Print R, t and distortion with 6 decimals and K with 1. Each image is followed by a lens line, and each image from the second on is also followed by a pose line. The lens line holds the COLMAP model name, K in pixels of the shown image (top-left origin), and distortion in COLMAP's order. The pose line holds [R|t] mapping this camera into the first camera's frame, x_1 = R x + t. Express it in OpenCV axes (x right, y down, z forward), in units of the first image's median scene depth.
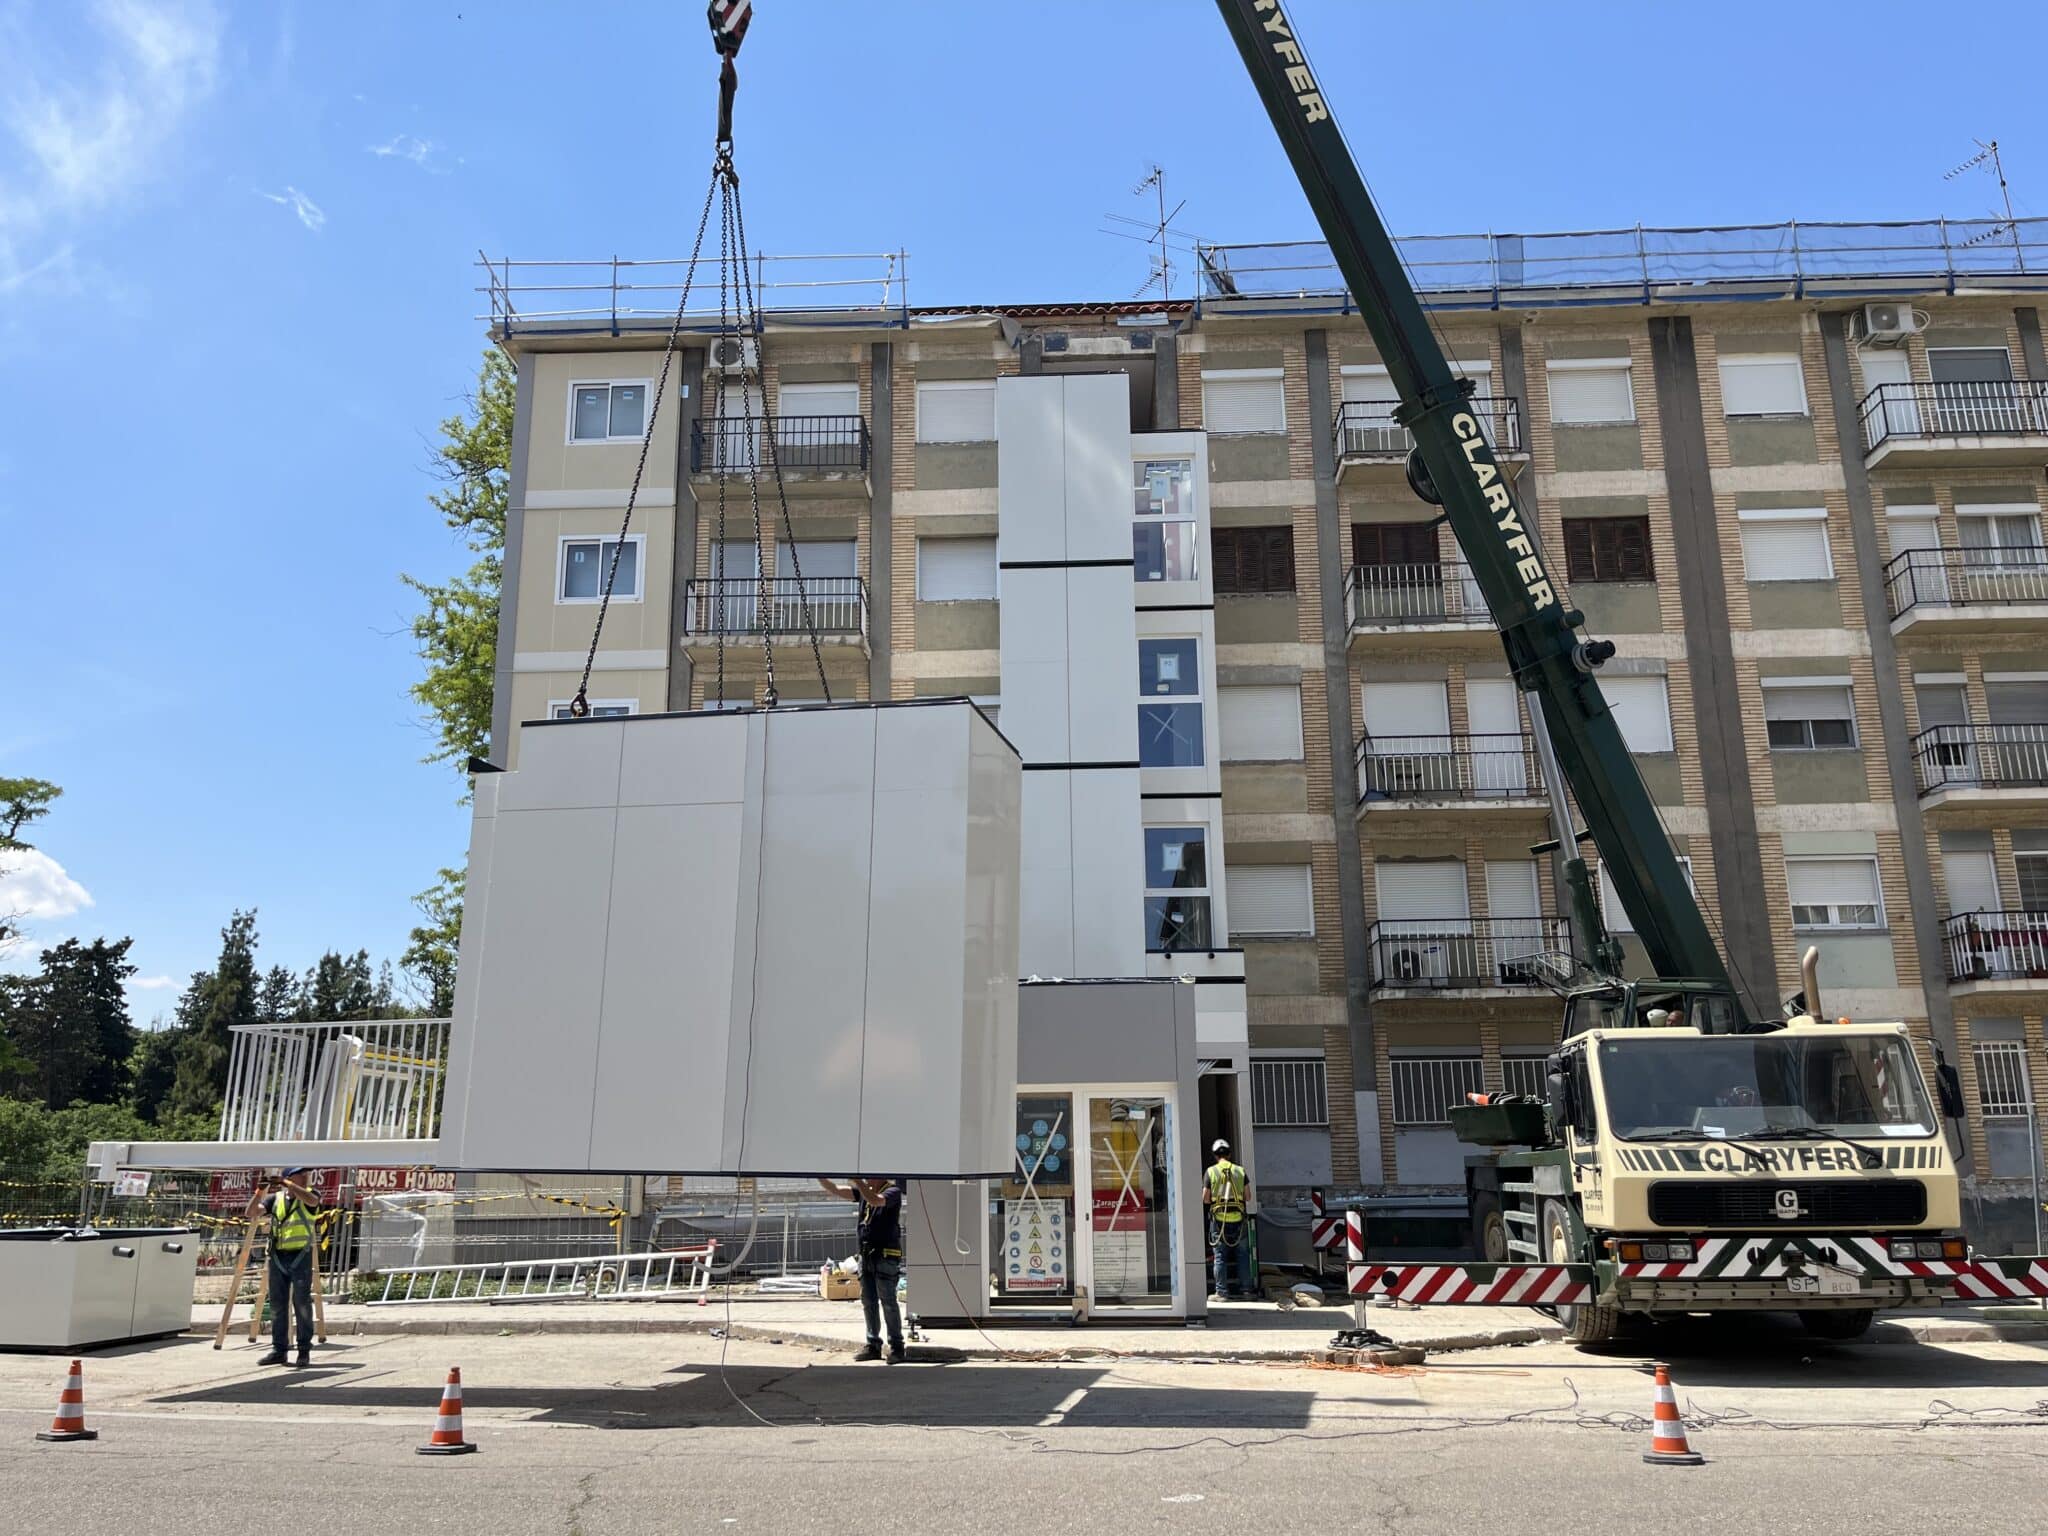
lens RADIAL K [[1546.4, 0, 1026.1], [0, 1546.4, 772.1], [0, 0, 1]] dist [0.068990, -0.078183]
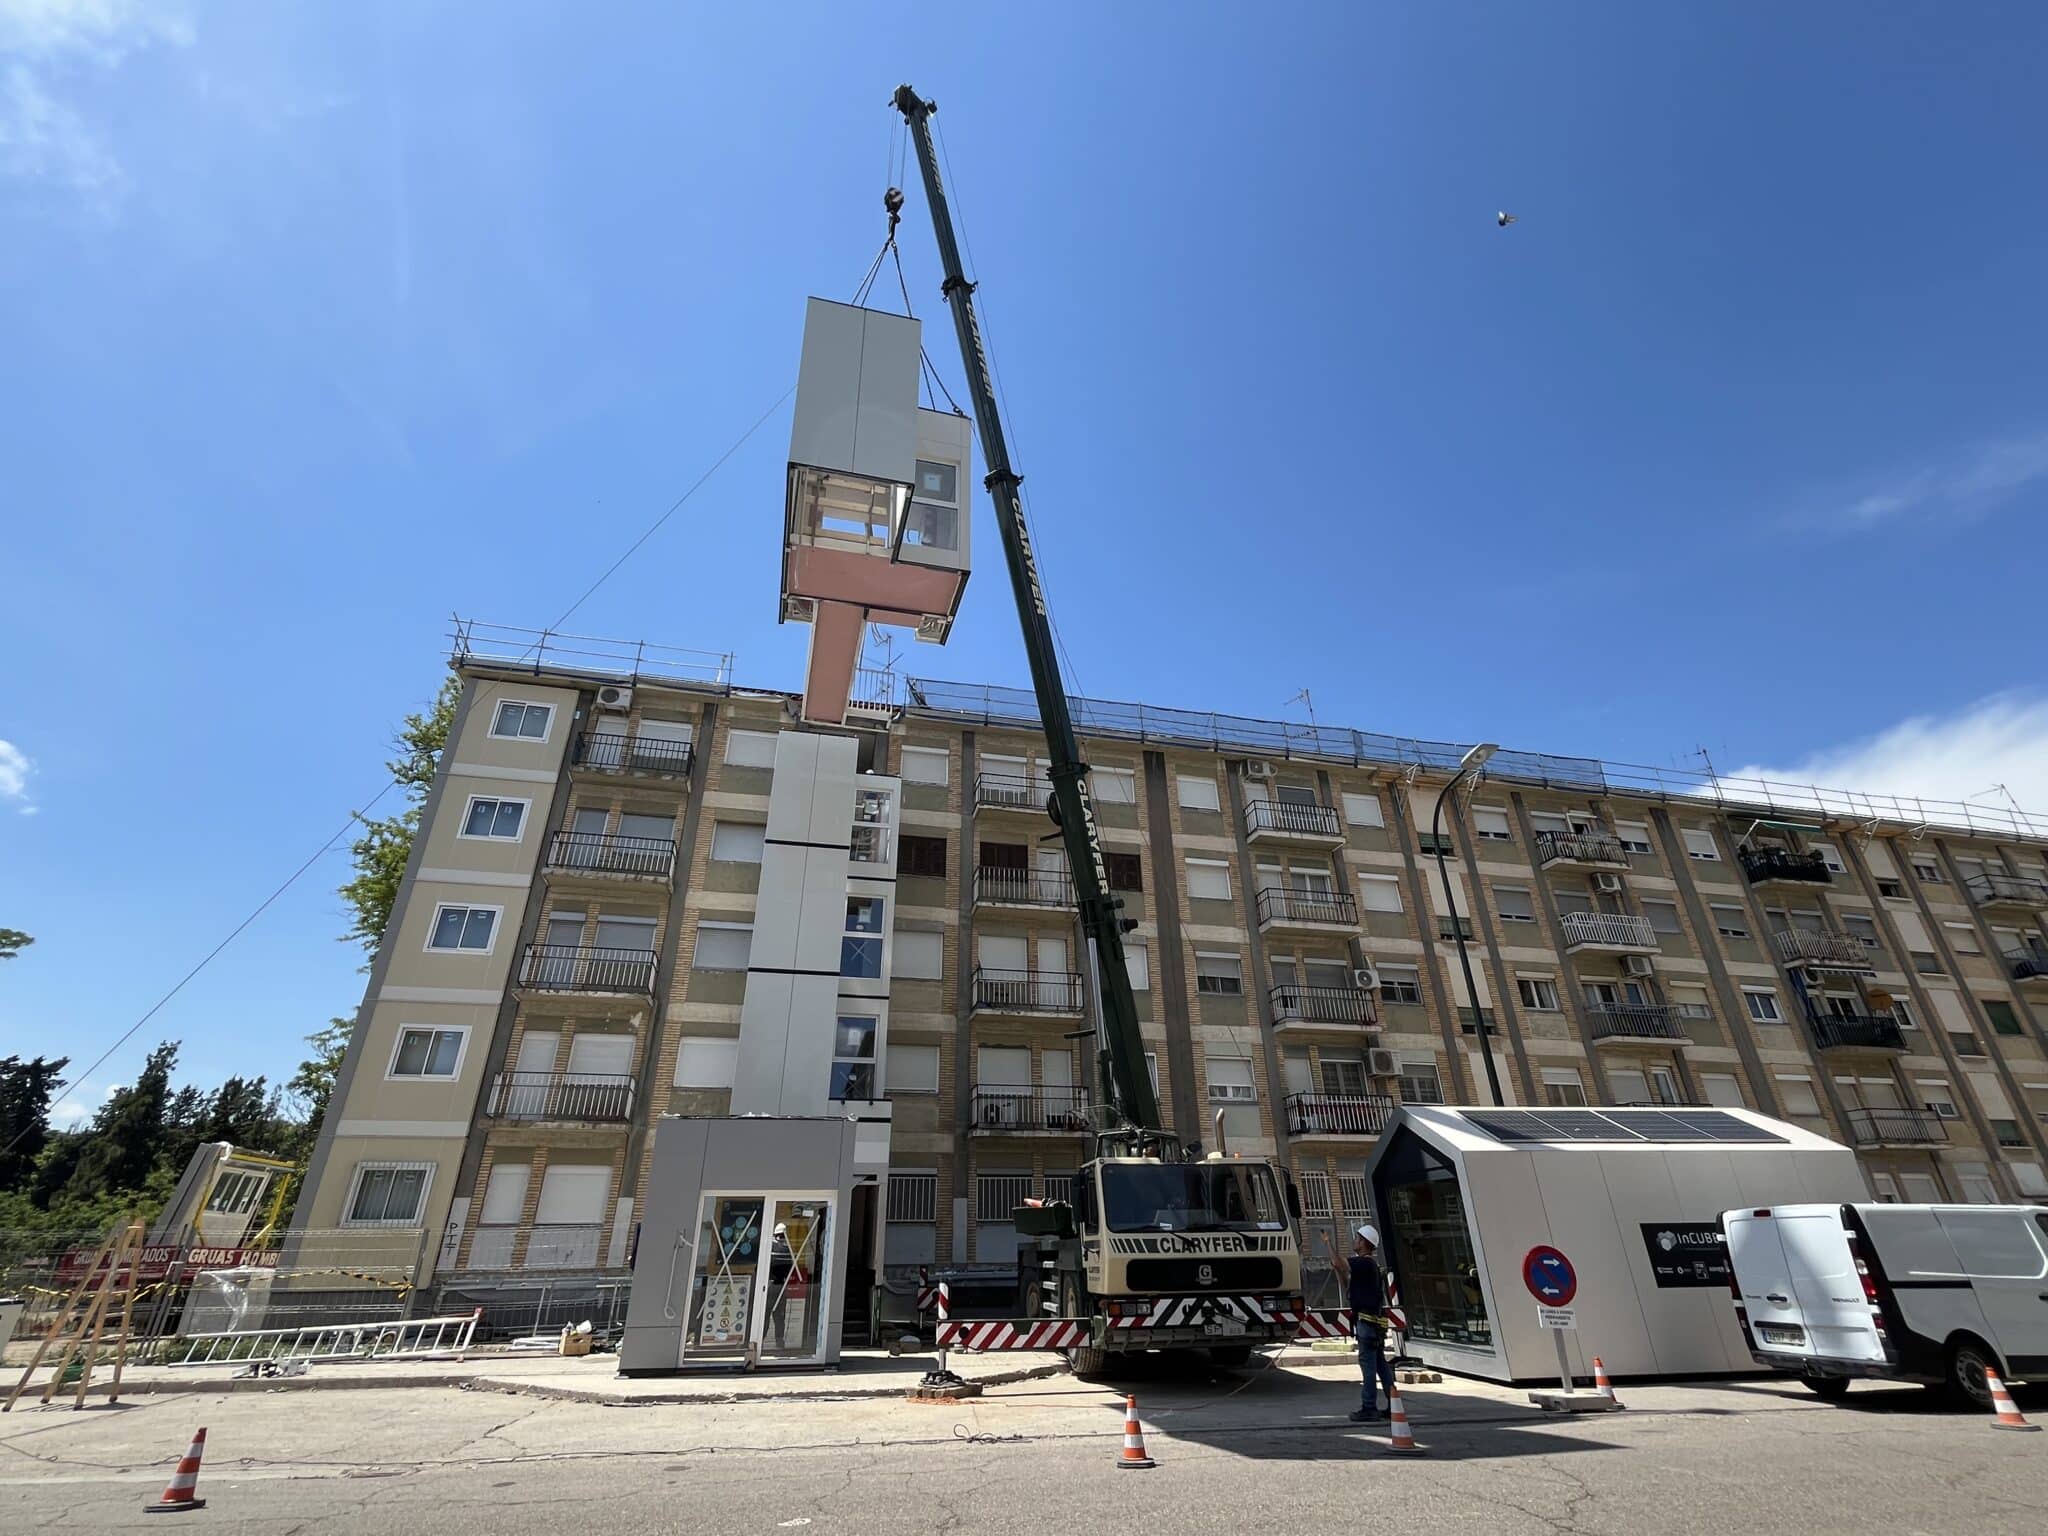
lens RADIAL K [[910.4, 0, 1021.3], [0, 910.4, 771.8], [0, 0, 1]] dist [0.000099, -0.001122]
pose [[0.963937, 0.124942, 0.234980, 0.006958], [-0.066809, 0.968277, -0.240782, 0.005234], [-0.257610, 0.216399, 0.941705, 0.023282]]
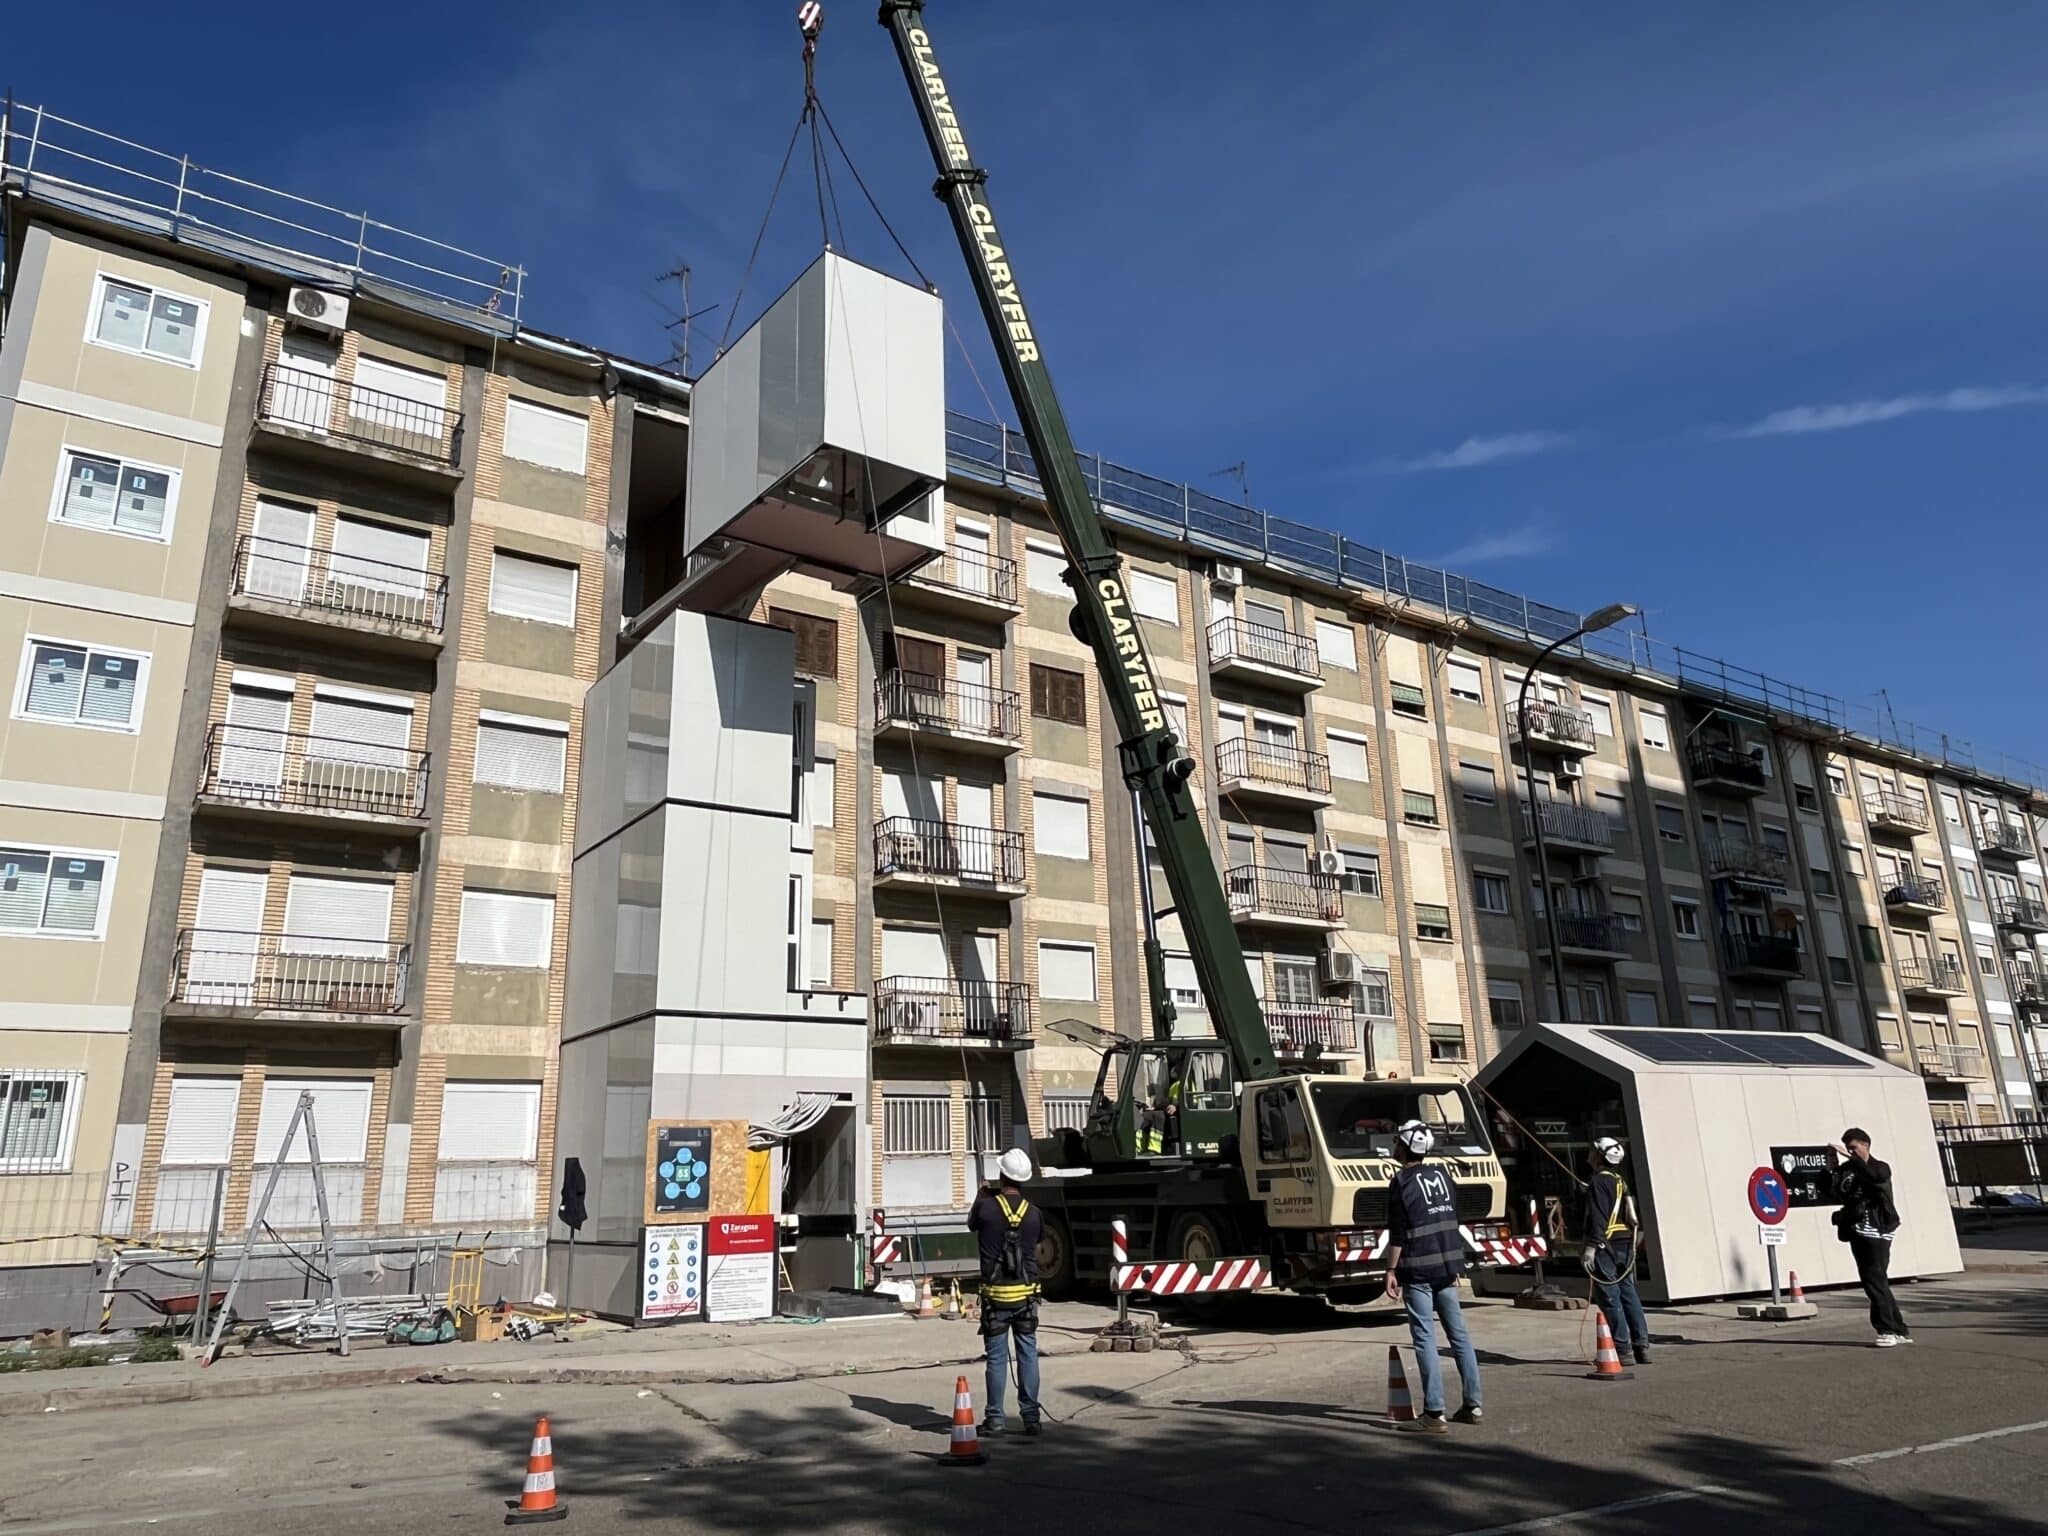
lens RADIAL K [[1403.1, 0, 1029.5], [0, 1403.1, 752.2], [0, 0, 1]] dist [0.000024, 0.004293]
pose [[0.805920, 0.165570, 0.568401, -0.292093], [-0.129048, 0.986140, -0.104280, 0.025718], [-0.577788, 0.010690, 0.816117, 0.082687]]
